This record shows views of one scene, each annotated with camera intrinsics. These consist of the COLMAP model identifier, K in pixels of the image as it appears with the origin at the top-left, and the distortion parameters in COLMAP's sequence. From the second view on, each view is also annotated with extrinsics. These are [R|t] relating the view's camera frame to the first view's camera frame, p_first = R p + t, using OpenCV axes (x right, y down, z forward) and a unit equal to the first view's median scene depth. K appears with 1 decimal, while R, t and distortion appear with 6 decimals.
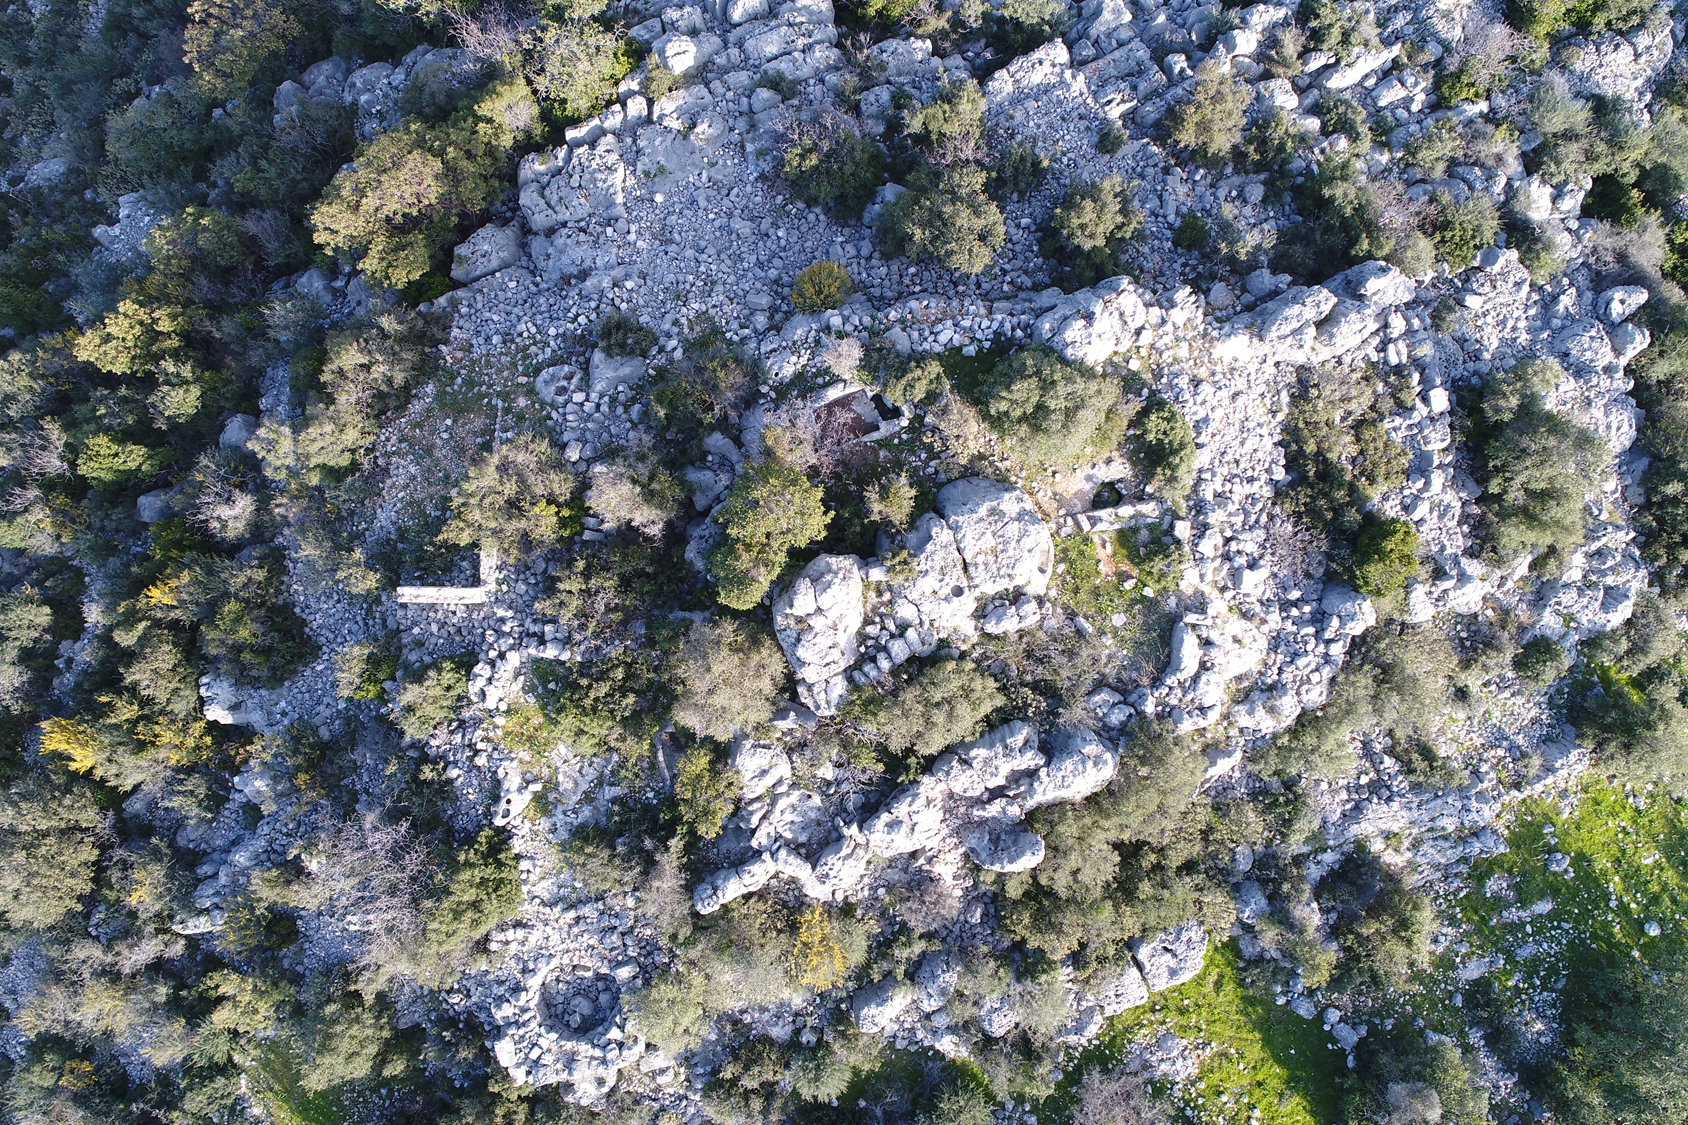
lens RADIAL K [[1113.0, 0, 844.0], [0, 1113.0, 562.5], [0, 0, 1]] dist [-0.003158, 0.001970]
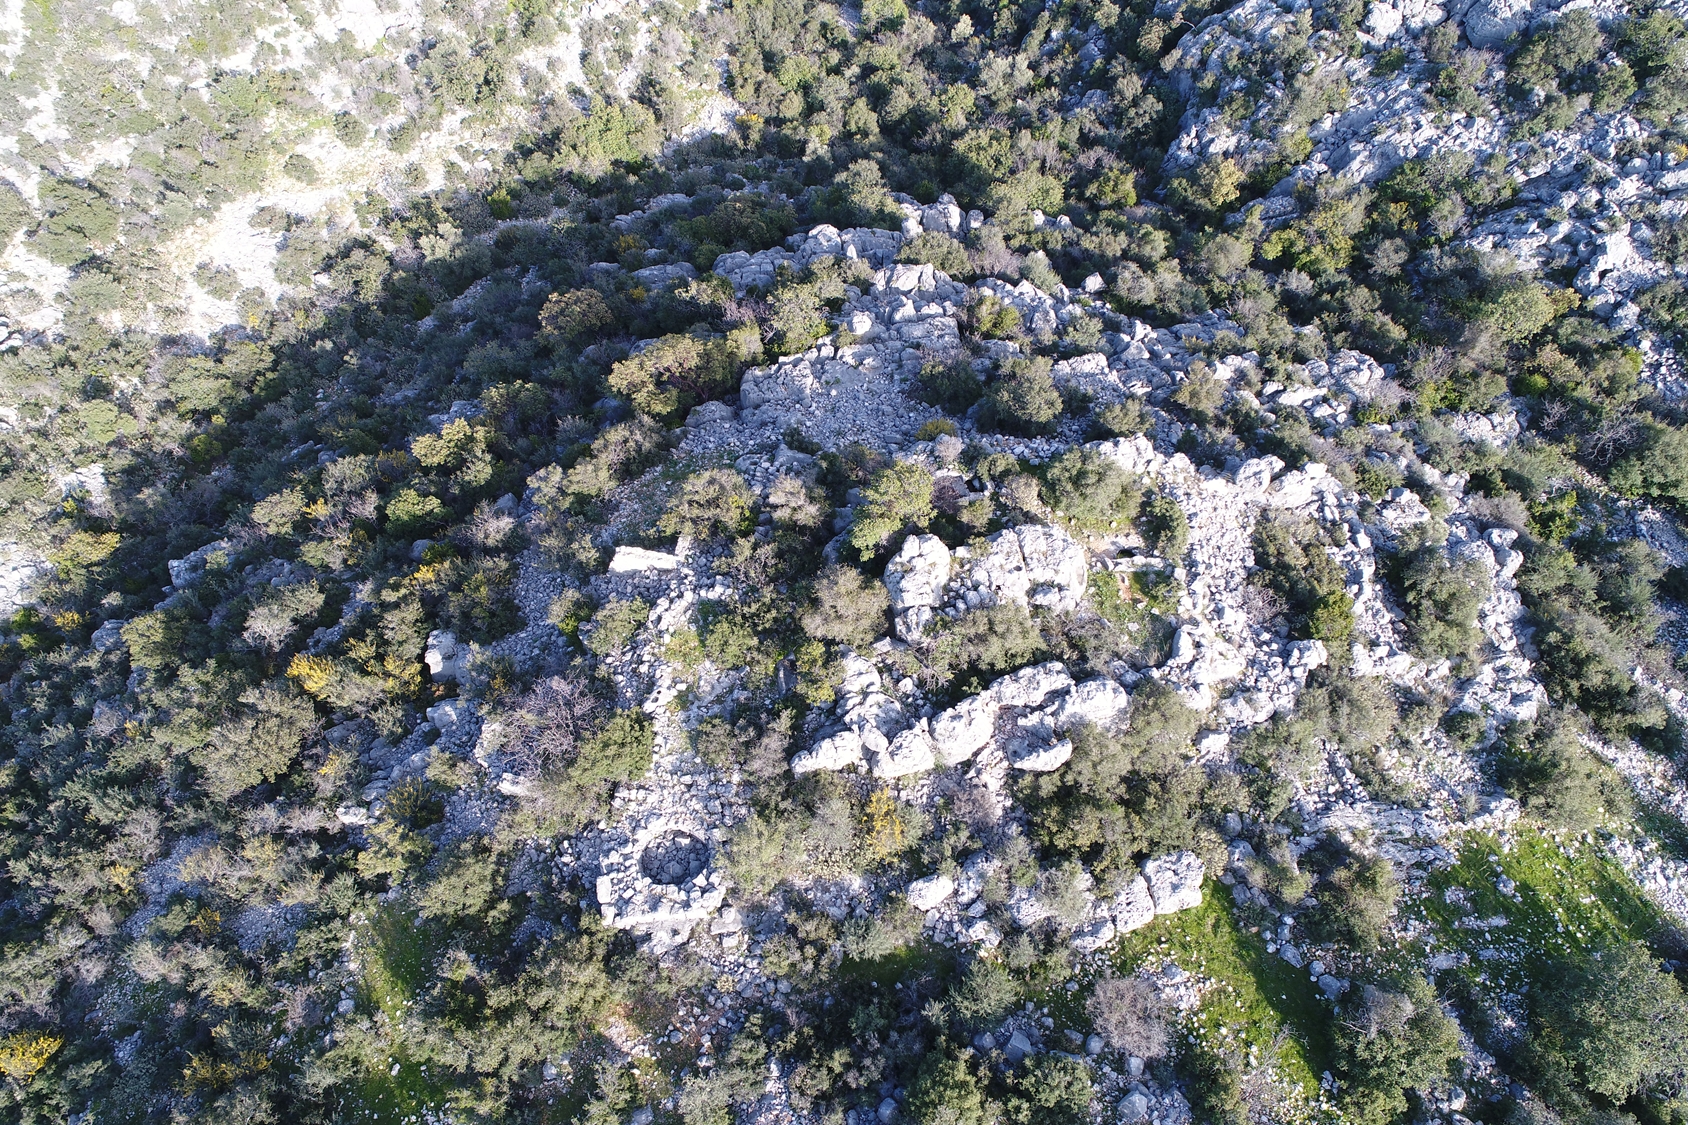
lens RADIAL K [[1113.0, 0, 844.0], [0, 1113.0, 562.5], [0, 0, 1]] dist [-0.003158, 0.001970]
pose [[0.988724, 0.131754, -0.071170, -0.015071], [-0.149455, 0.838523, -0.523967, 0.733885], [-0.009357, 0.528696, 0.848760, -0.185658]]
